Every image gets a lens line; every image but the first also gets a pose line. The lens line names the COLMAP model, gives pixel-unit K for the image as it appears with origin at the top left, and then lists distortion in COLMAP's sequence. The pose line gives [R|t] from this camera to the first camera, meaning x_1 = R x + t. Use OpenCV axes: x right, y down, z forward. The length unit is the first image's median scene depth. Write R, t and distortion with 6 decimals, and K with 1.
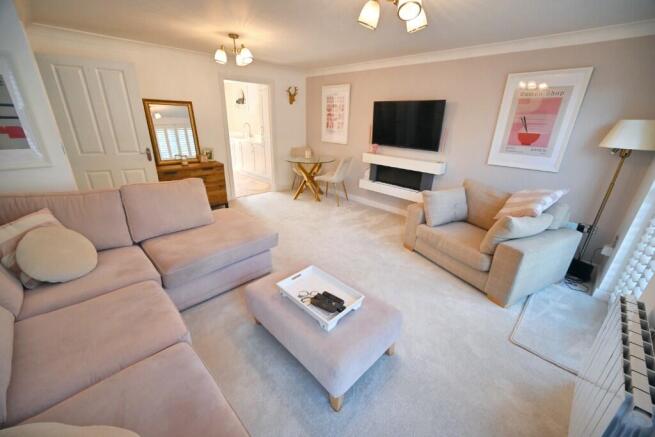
lens RADIAL K [[258.6, 0, 325.9], [0, 258.6, 219.4], [0, 0, 1]] dist [-0.002227, -0.000195]
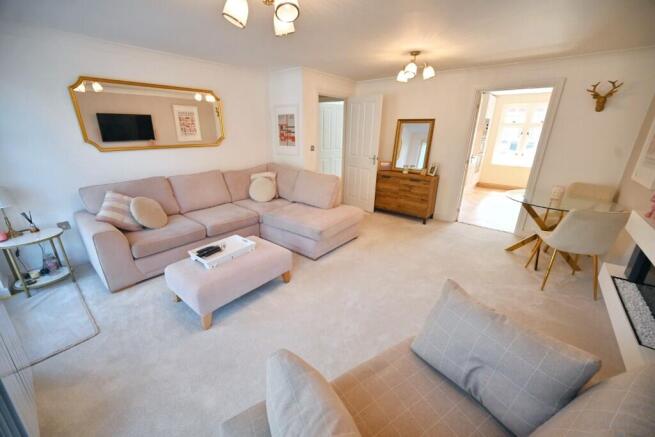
lens RADIAL K [[258.6, 0, 325.9], [0, 258.6, 219.4], [0, 0, 1]] dist [-0.002227, -0.000195]
pose [[0.098039, 0.309479, -0.945839, 1.437040], [-0.371355, 0.893145, 0.253746, -0.475777], [0.923300, 0.326365, 0.202490, 1.269567]]
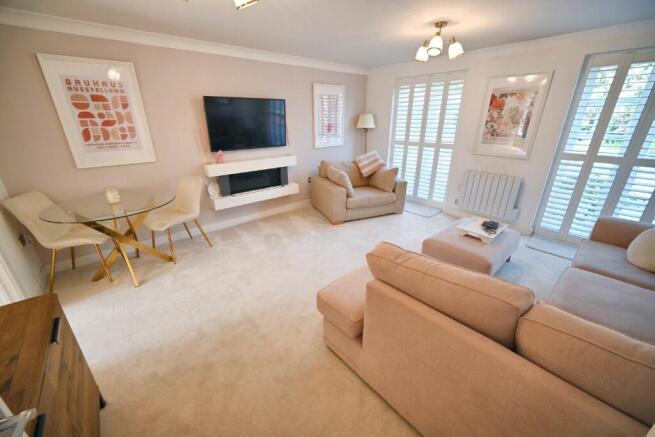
lens RADIAL K [[258.6, 0, 325.9], [0, 258.6, 219.4], [0, 0, 1]] dist [-0.002227, -0.000195]
pose [[0.066951, -0.393917, 0.916704, -0.557170], [0.376063, 0.860970, 0.342502, -0.243265], [-0.924172, 0.321808, 0.205780, 0.568585]]
